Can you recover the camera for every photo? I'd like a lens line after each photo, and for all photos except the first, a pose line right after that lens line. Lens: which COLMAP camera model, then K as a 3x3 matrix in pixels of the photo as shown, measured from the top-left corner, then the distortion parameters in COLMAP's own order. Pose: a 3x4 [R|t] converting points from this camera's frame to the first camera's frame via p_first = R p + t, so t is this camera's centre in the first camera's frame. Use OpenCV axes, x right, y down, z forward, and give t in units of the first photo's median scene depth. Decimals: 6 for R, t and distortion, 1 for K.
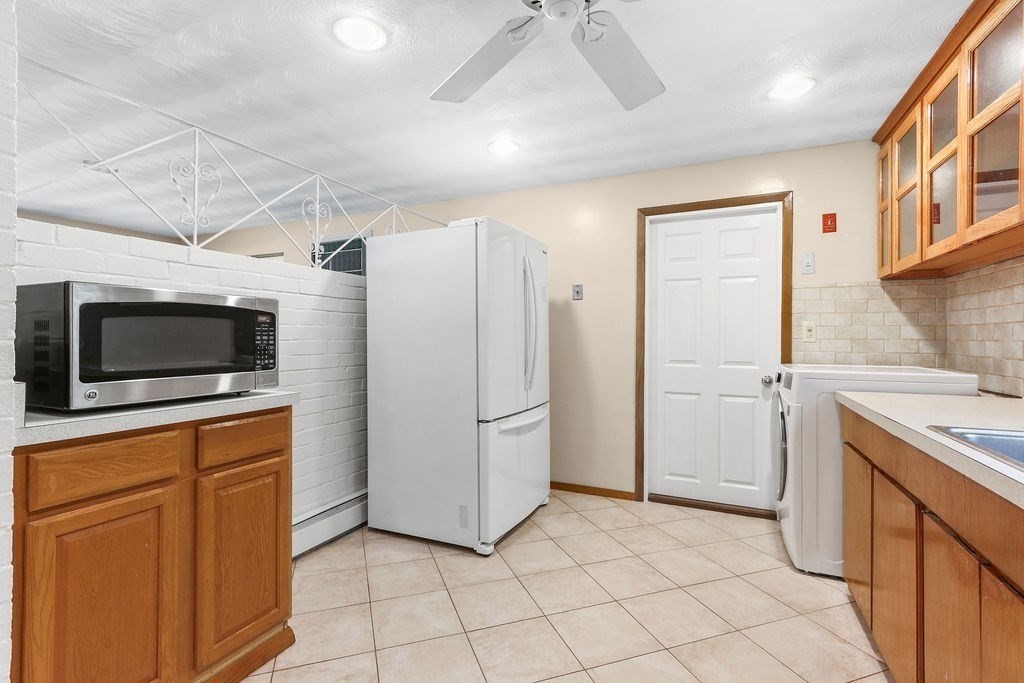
lens RADIAL K [[473.0, 0, 503.2], [0, 473.0, 336.4], [0, 0, 1]] dist [-0.000520, 0.001399]
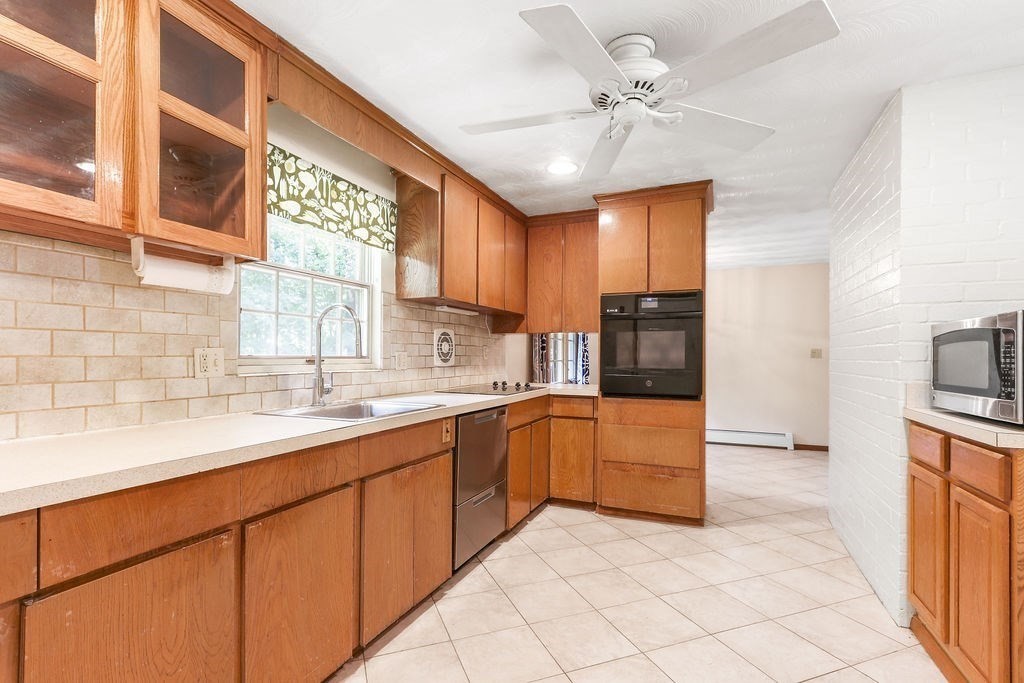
lens RADIAL K [[473.0, 0, 511.6], [0, 473.0, 355.9], [0, 0, 1]] dist [-0.000520, 0.001399]
pose [[-0.999317, -0.009910, -0.035600, 0.228289], [-0.009776, 0.999944, -0.003933, 0.002722], [0.035637, -0.003583, -0.999358, 1.070203]]
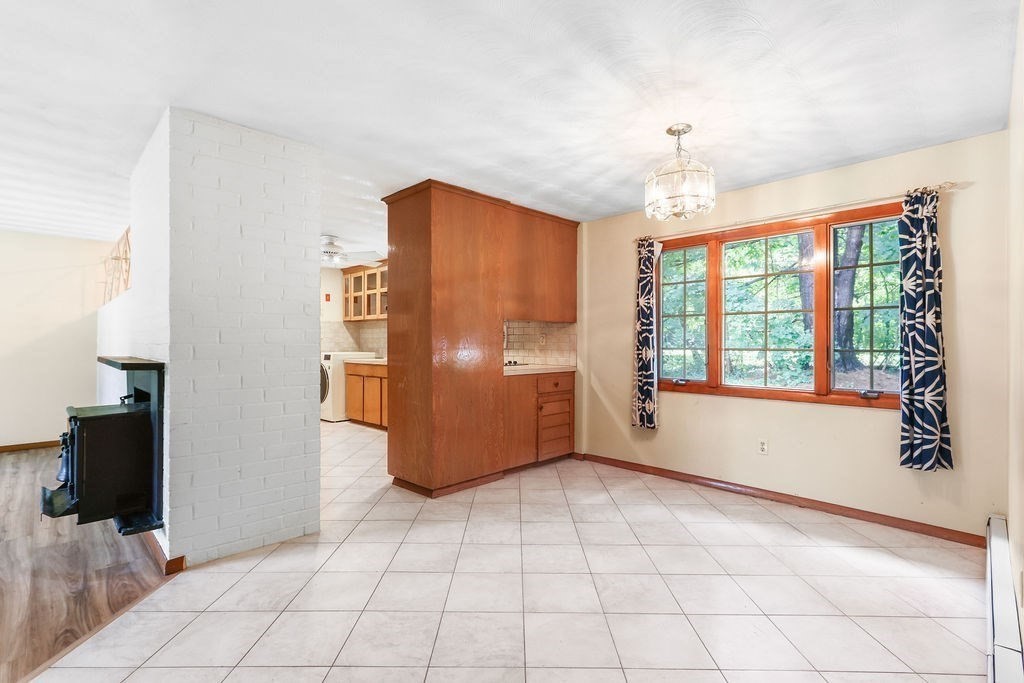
lens RADIAL K [[473.0, 0, 506.2], [0, 473.0, 342.3], [0, 0, 1]] dist [-0.000520, 0.001399]
pose [[0.341028, -0.001722, 0.940051, -1.437404], [-0.002618, 0.999993, 0.002782, -0.005560], [-0.940049, -0.003410, 0.341021, -0.815596]]
